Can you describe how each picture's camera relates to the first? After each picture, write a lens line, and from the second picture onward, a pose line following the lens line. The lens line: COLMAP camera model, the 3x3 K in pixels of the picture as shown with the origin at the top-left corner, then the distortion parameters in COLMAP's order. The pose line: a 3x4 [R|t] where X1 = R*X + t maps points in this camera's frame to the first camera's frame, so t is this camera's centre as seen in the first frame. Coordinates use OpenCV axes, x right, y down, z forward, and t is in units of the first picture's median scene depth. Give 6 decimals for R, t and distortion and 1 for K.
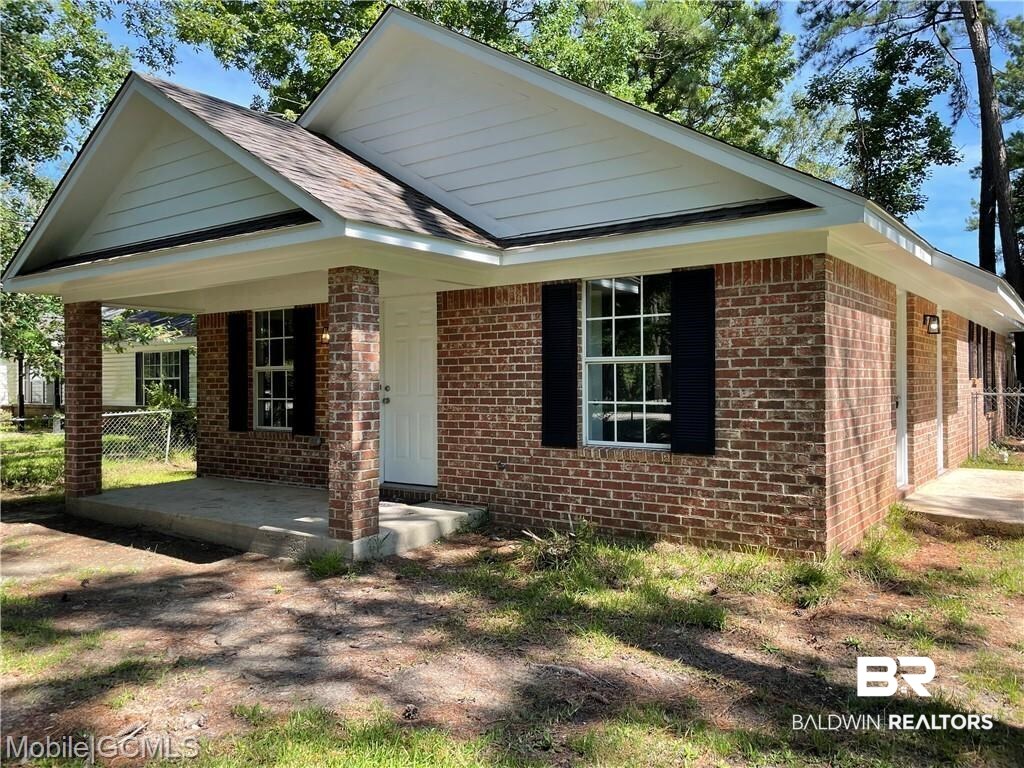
lens RADIAL K [[782.6, 0, 512.9], [0, 782.6, 371.3], [0, 0, 1]] dist [0.069009, -0.090061]
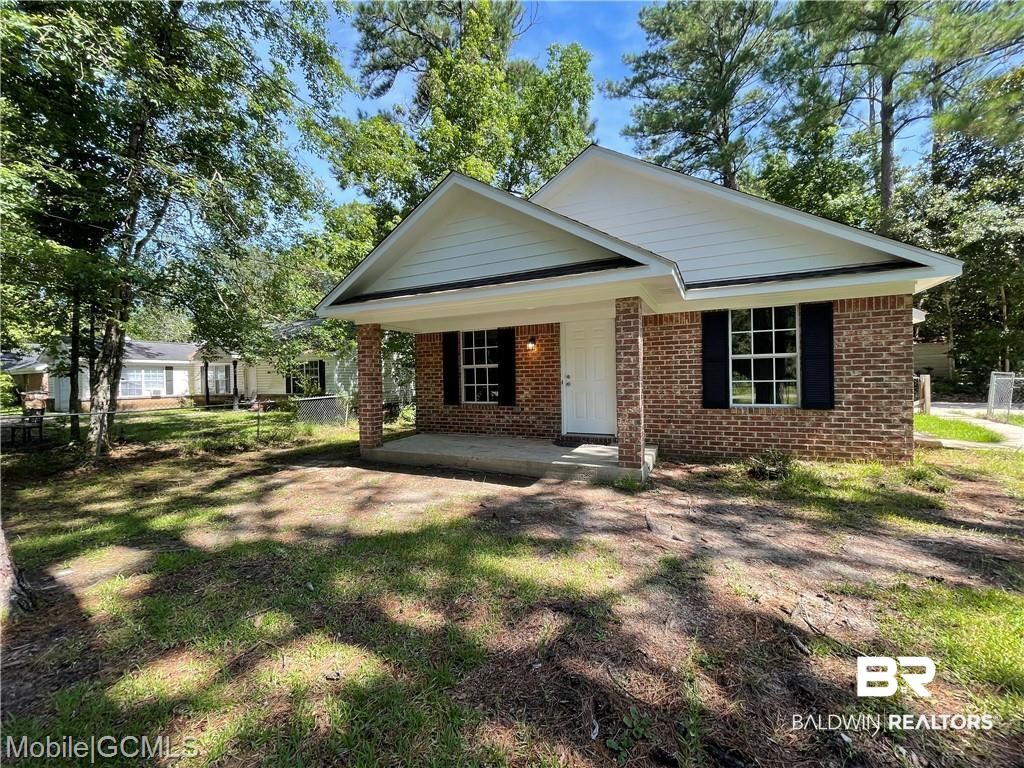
lens RADIAL K [[415.7, 0, 505.9], [0, 415.7, 378.7], [0, 0, 1]] dist [-0.004897, -0.000681]
pose [[0.985130, -0.012030, 0.171388, -0.585774], [0.010260, 0.999885, 0.011208, 0.019620], [-0.171503, -0.009283, 0.985140, 0.207054]]
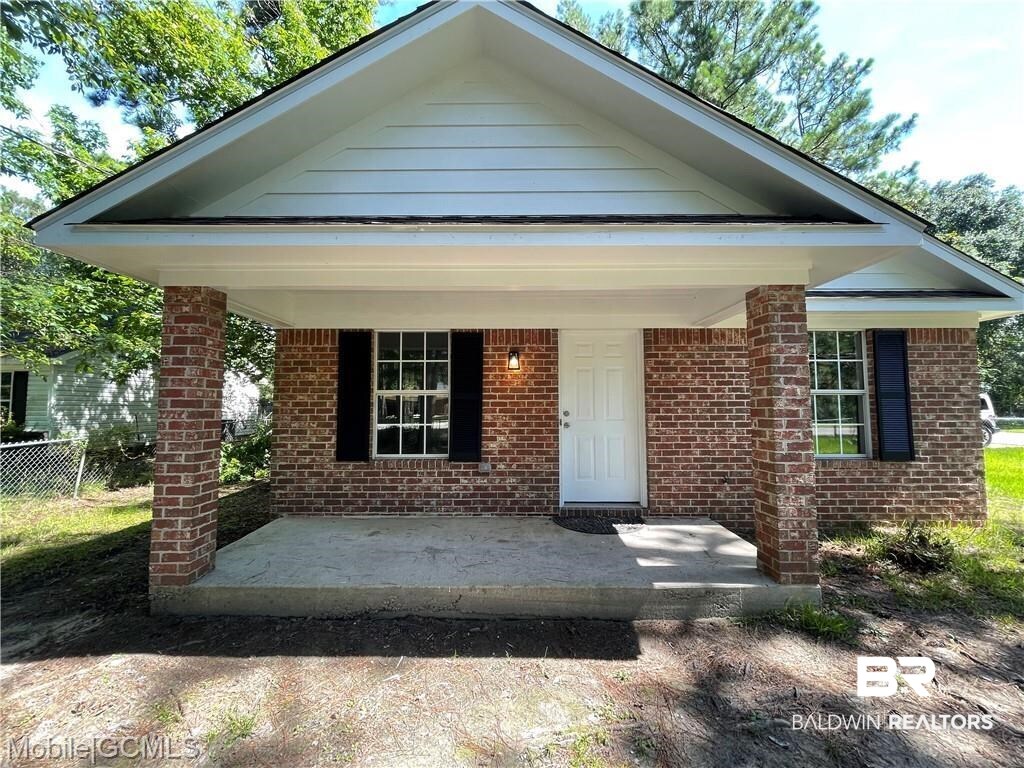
lens RADIAL K [[415.7, 0, 505.9], [0, 415.7, 378.7], [0, 0, 1]] dist [-0.004897, -0.000681]
pose [[0.808393, 0.045705, 0.586866, -0.746077], [-0.012896, 0.998117, -0.059969, 0.012141], [-0.588501, 0.040911, 0.807460, 0.779004]]
